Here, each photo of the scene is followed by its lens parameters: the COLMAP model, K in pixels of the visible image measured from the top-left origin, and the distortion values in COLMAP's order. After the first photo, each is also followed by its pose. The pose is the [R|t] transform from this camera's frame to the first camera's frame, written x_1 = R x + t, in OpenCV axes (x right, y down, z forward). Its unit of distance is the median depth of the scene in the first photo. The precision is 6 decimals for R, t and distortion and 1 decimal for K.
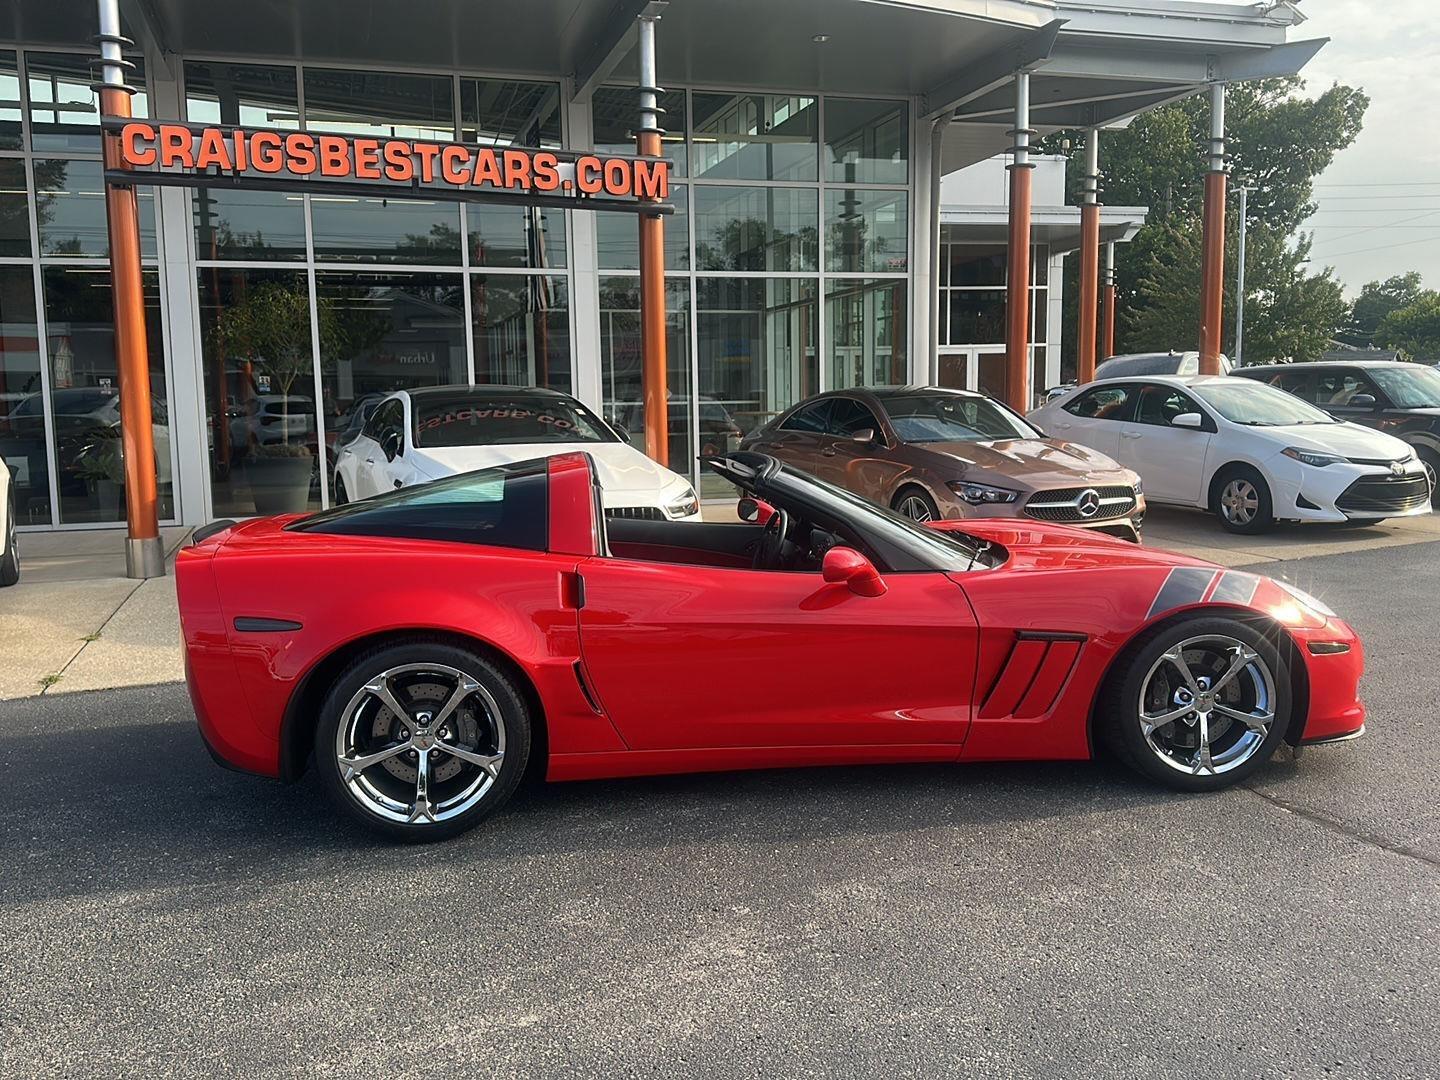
lens RADIAL K [[1320.6, 0, 722.0], [0, 1320.6, 558.4], [0, 0, 1]] dist [0.129038, -0.214643]
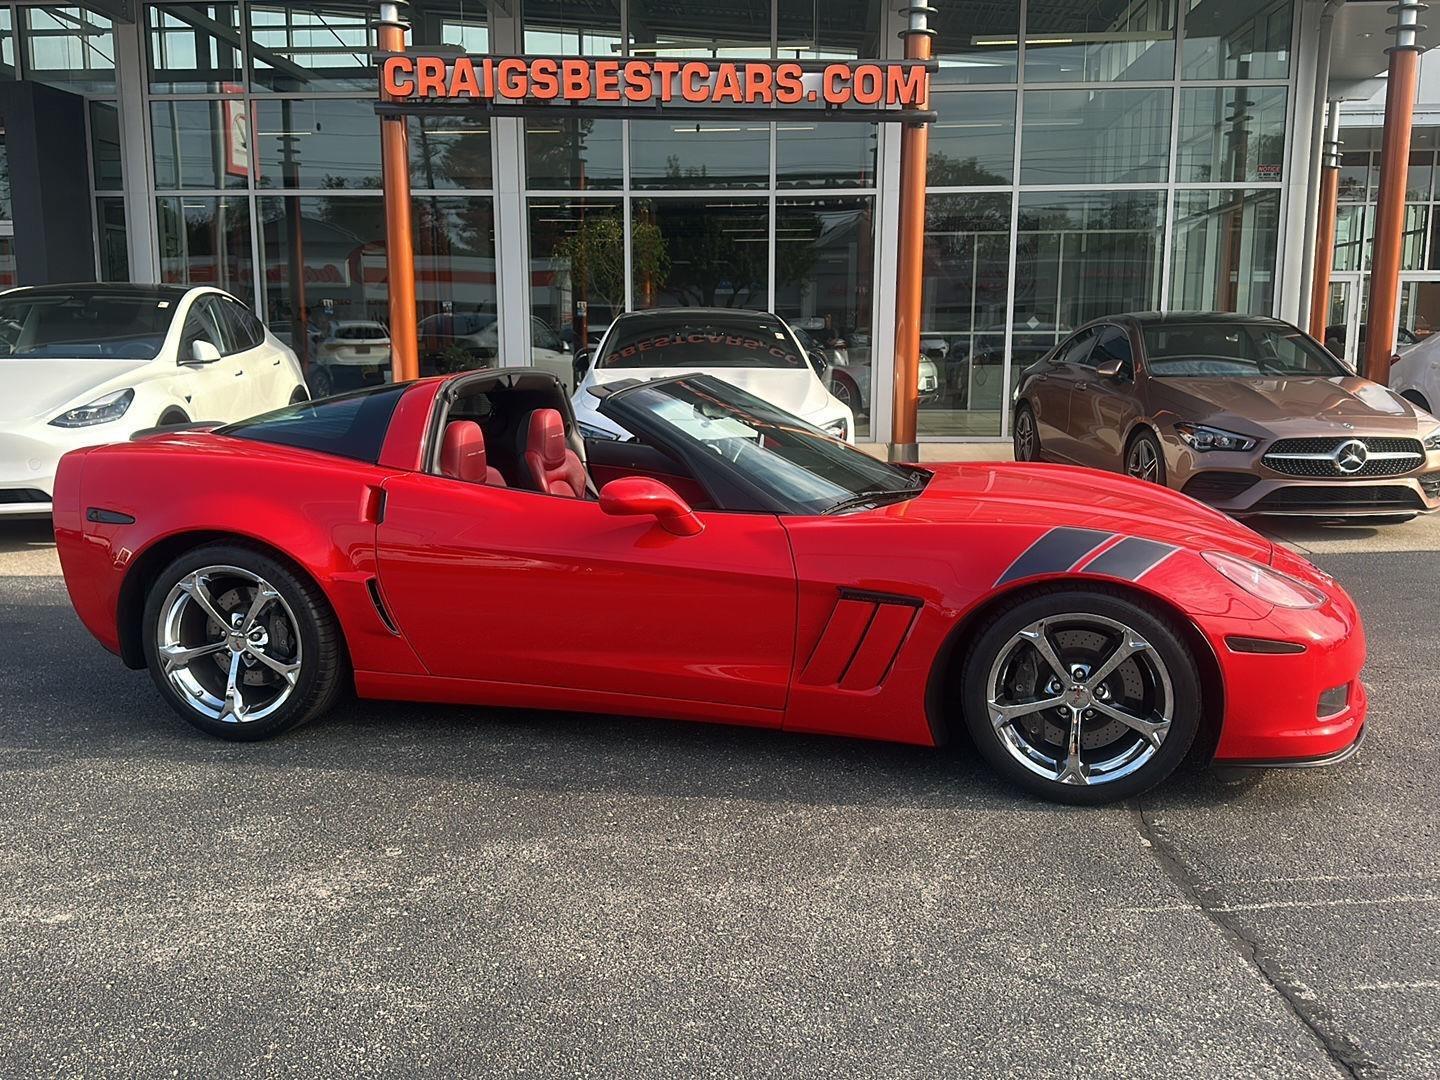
lens RADIAL K [[1320.6, 0, 722.0], [0, 1320.6, 558.4], [0, 0, 1]] dist [0.129038, -0.214643]
pose [[0.925689, 0.079639, -0.369808, 0.226335], [-0.061606, 0.996275, 0.060339, -0.005290], [0.373236, -0.033073, 0.927147, 0.087807]]
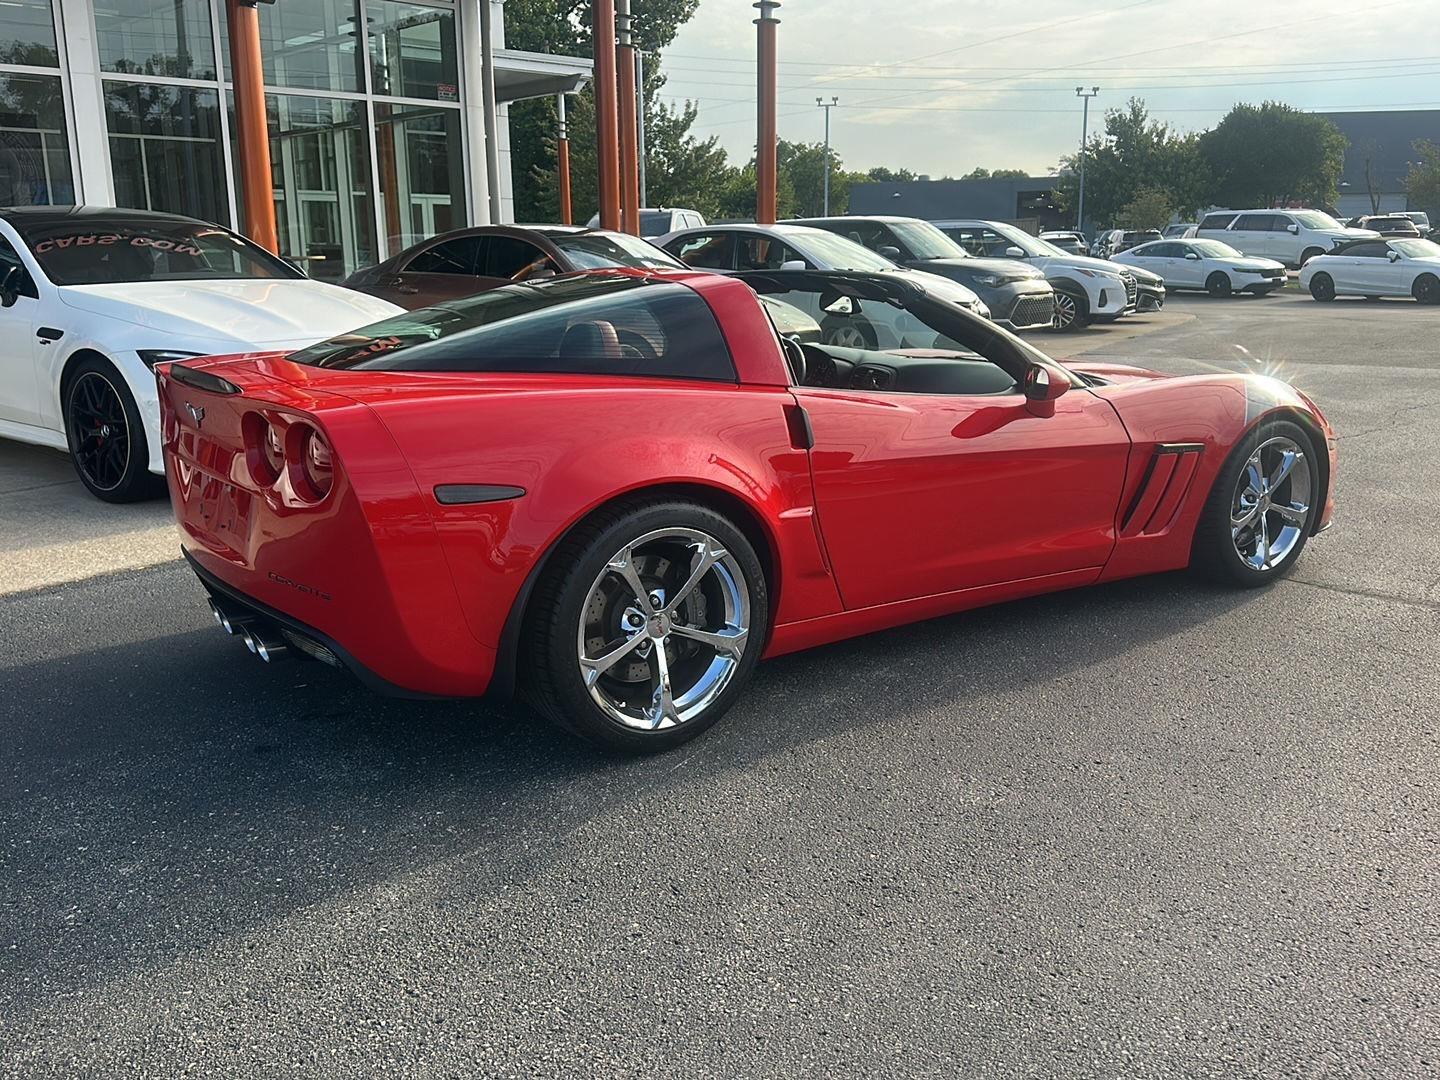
lens RADIAL K [[1320.6, 0, 722.0], [0, 1320.6, 558.4], [0, 0, 1]] dist [0.129038, -0.214643]
pose [[0.875646, -0.100324, 0.472419, -0.256186], [0.054757, 0.992502, 0.109276, 0.006108], [-0.479840, -0.069818, 0.874574, 0.136561]]
